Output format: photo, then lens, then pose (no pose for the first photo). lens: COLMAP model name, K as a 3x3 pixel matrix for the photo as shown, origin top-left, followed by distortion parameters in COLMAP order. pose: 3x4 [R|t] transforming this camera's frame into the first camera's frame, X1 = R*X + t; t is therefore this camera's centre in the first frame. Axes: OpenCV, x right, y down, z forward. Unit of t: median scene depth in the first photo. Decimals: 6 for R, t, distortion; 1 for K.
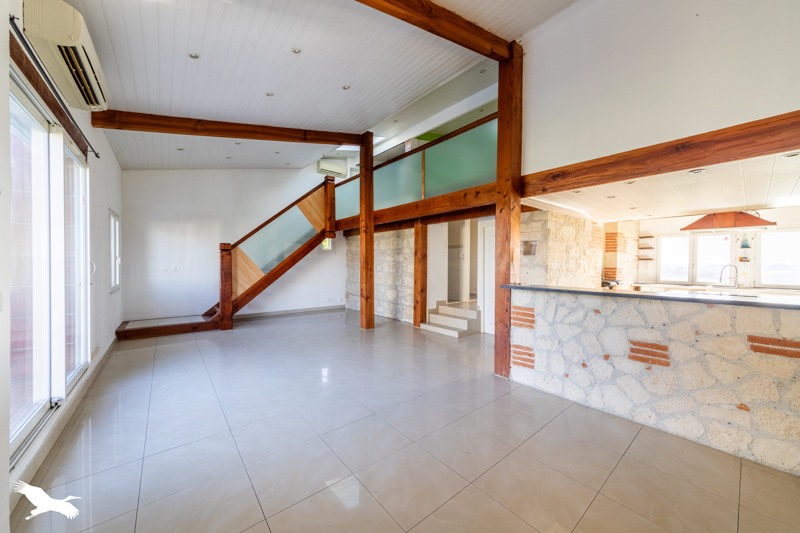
lens RADIAL K [[289.6, 0, 403.6], [0, 289.6, 267.3], [0, 0, 1]] dist [-0.002590, -0.000154]
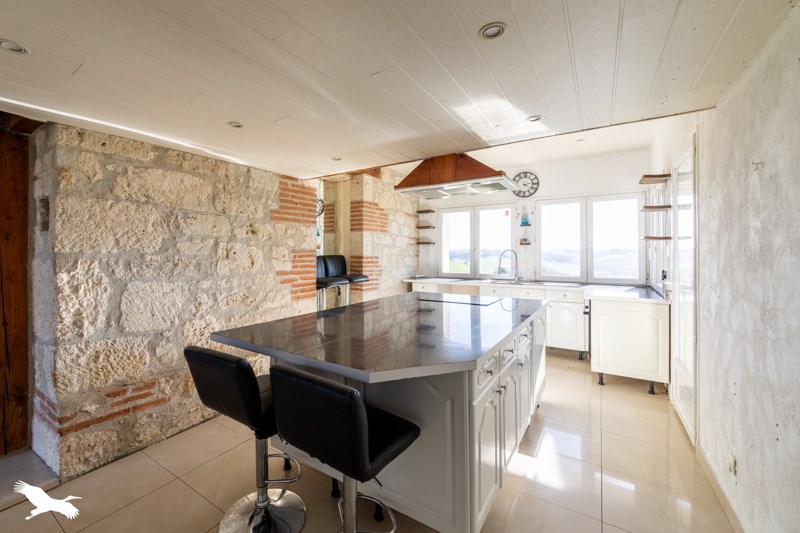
lens RADIAL K [[327.2, 0, 372.0], [0, 327.2, 250.9], [0, 0, 1]] dist [0.000708, 0.000009]
pose [[0.964209, -0.009804, 0.264961, 0.583546], [0.014443, 0.999775, -0.015566, 0.002255], [-0.264748, 0.018836, 0.964134, 0.309735]]
